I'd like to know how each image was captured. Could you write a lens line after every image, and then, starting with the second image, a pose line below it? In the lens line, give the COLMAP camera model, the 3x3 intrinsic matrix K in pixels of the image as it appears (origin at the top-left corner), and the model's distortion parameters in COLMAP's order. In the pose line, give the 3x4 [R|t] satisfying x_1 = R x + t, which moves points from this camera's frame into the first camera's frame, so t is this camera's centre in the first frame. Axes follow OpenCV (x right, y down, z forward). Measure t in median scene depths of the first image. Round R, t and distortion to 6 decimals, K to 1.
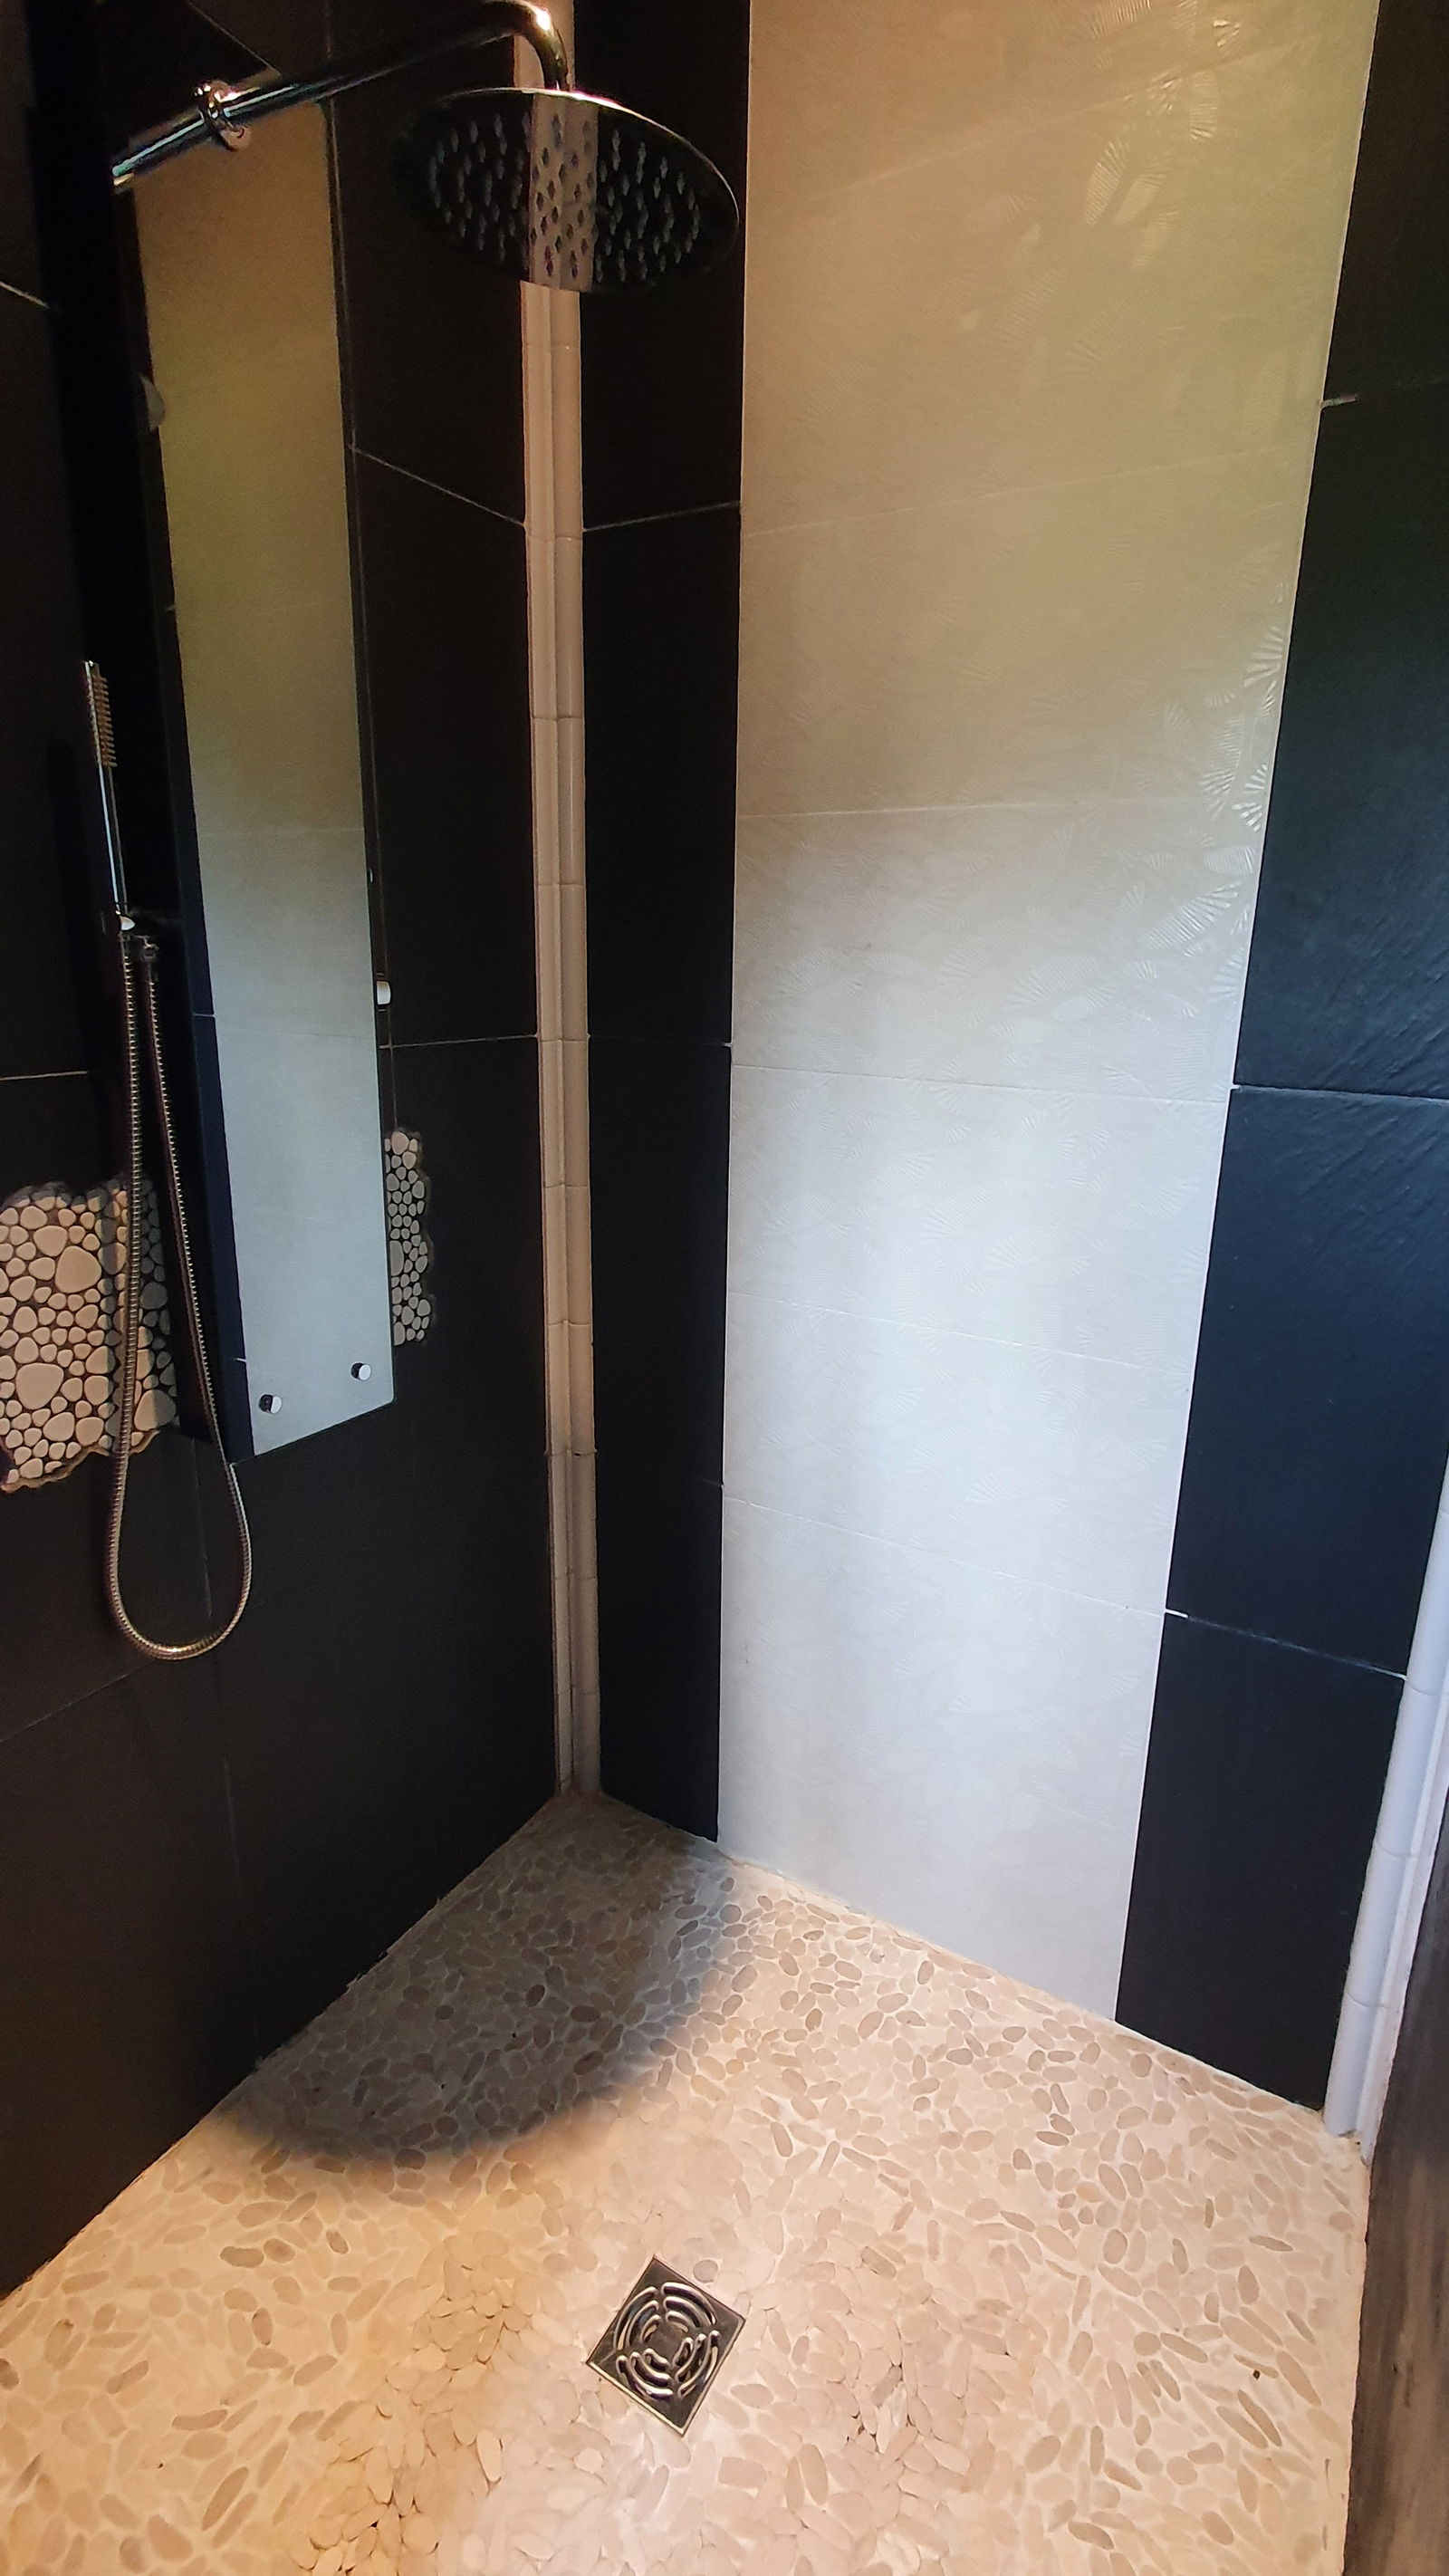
lens RADIAL K [[1234.5, 0, 728.5], [0, 1234.5, 1281.9], [0, 0, 1]] dist [0.009383, 0.000598]
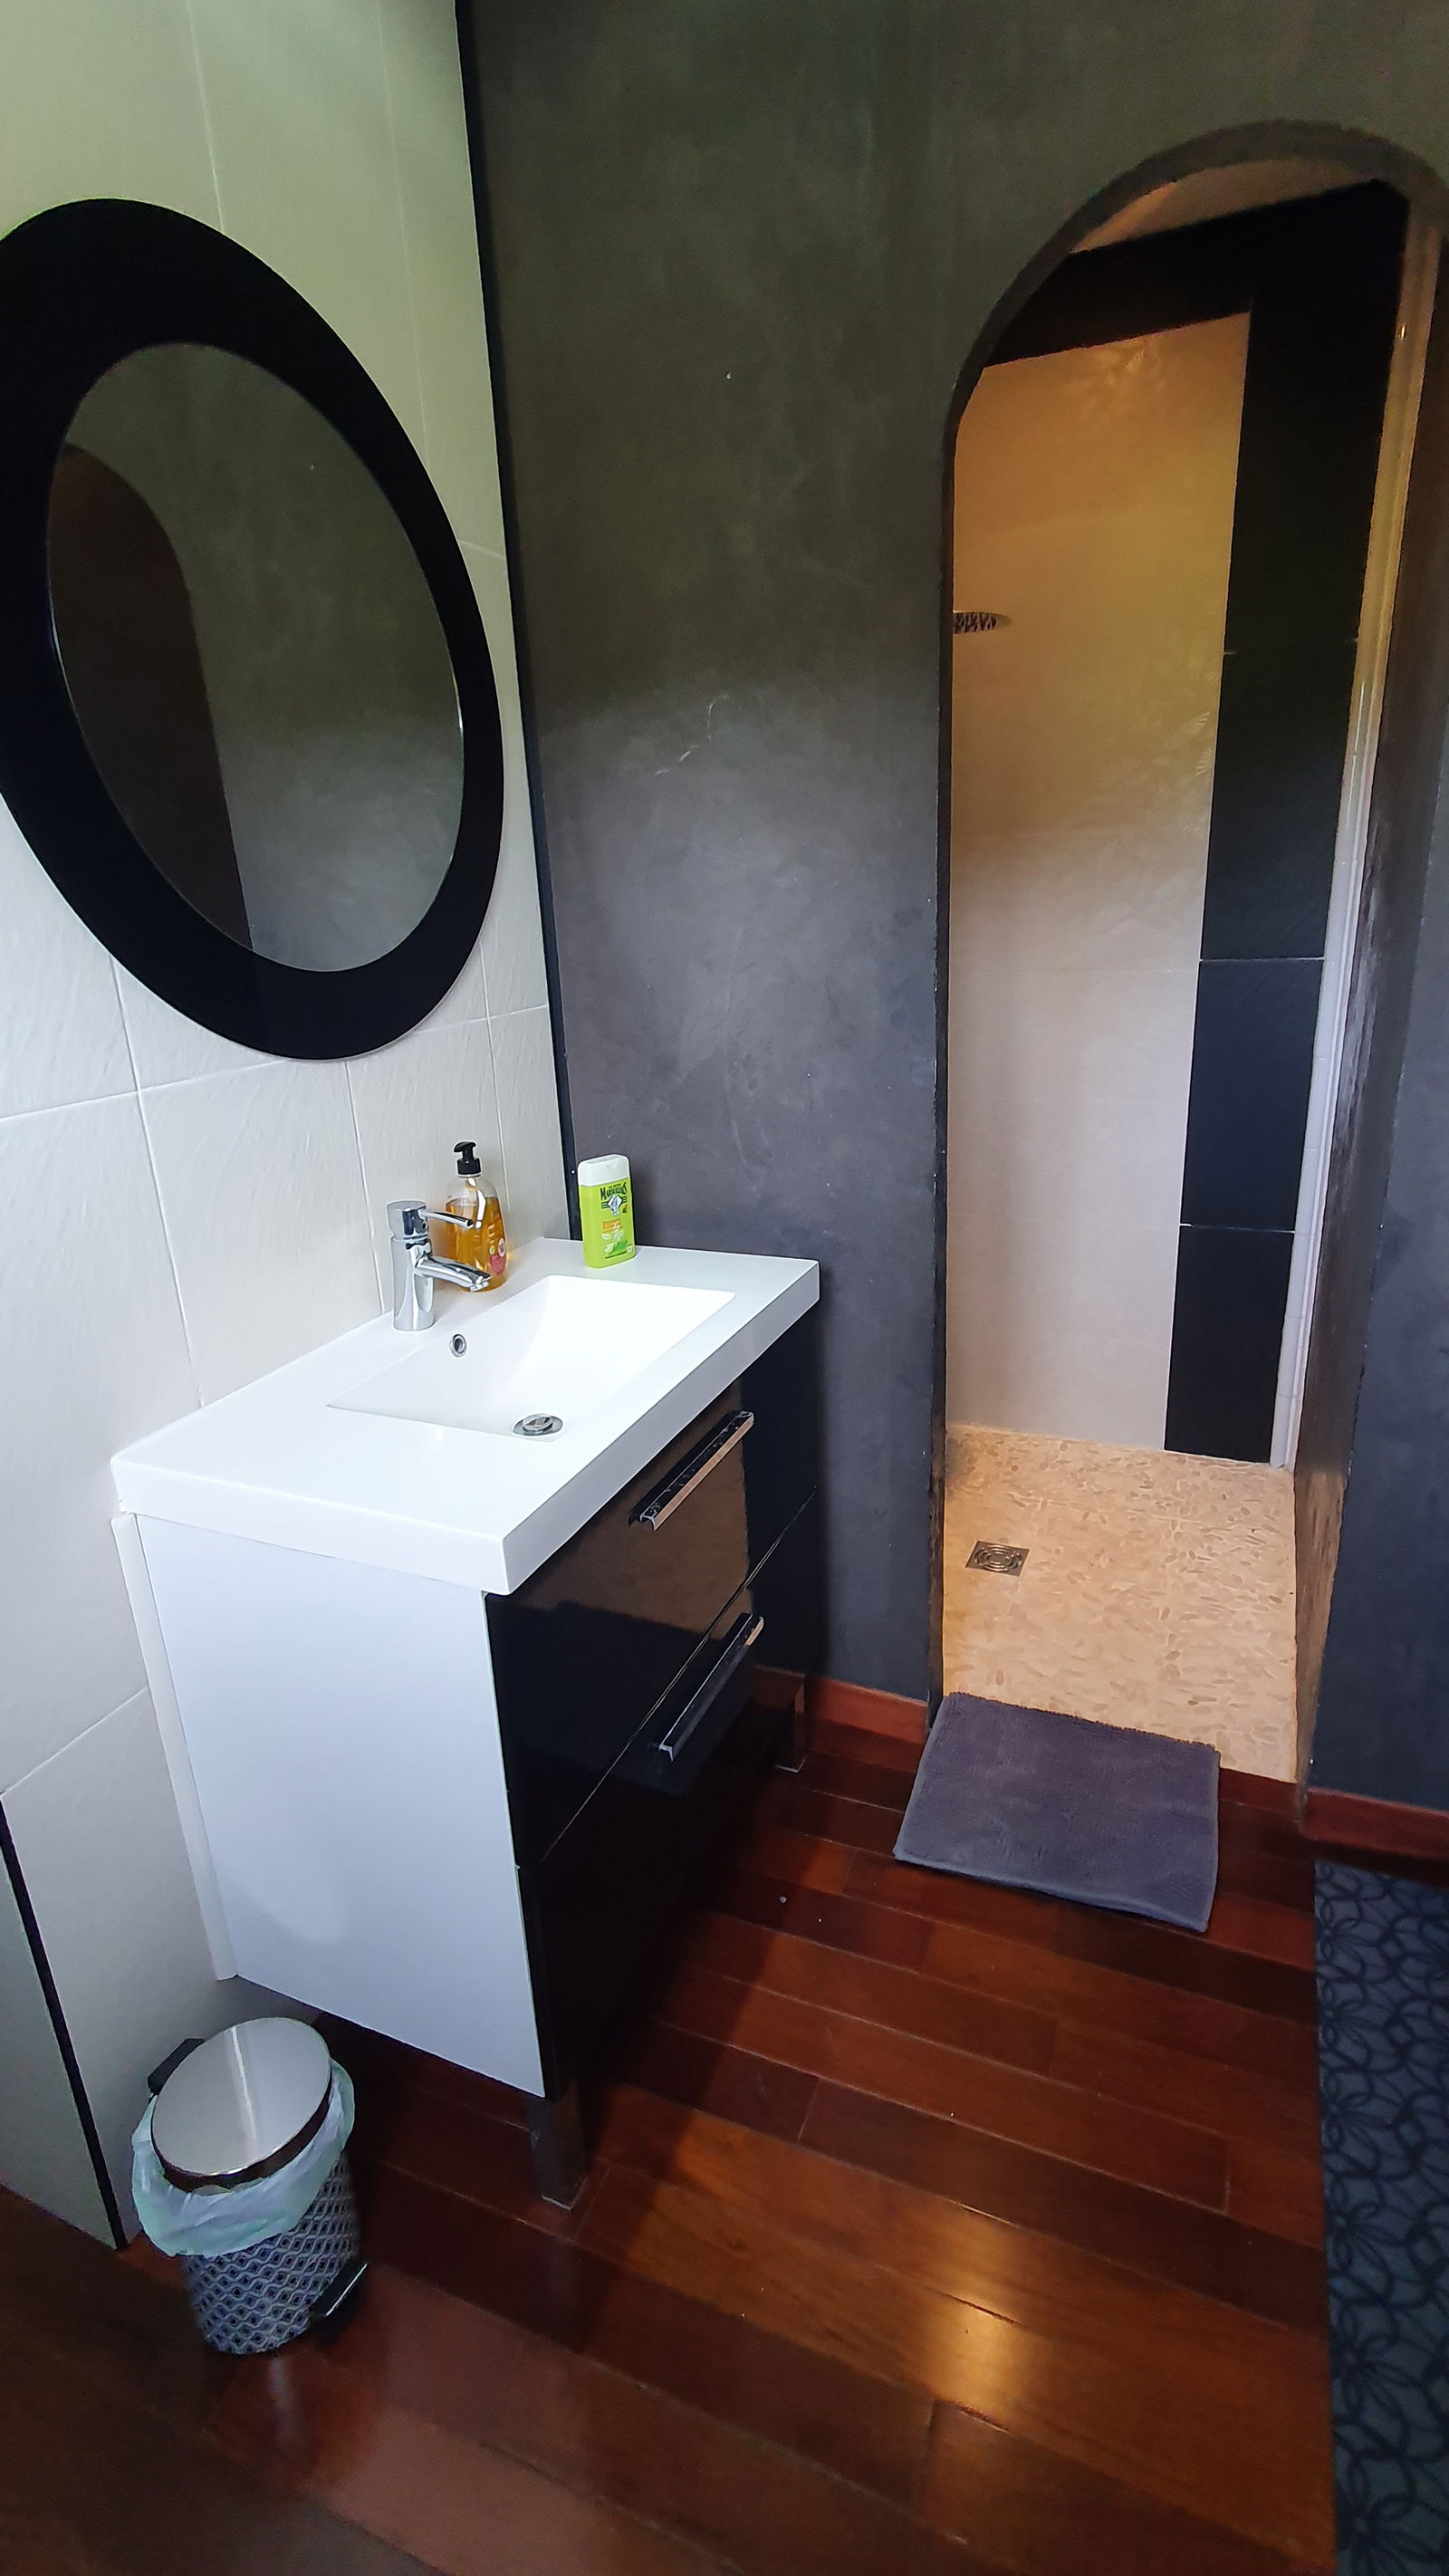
lens RADIAL K [[1234.5, 0, 721.0], [0, 1234.5, 1297.9], [0, 0, 1]] dist [0.009383, 0.000598]
pose [[0.989514, -0.101004, 0.103252, -0.648740], [0.096049, 0.994023, 0.051896, 0.217871], [-0.107877, -0.041434, 0.993300, -0.995075]]
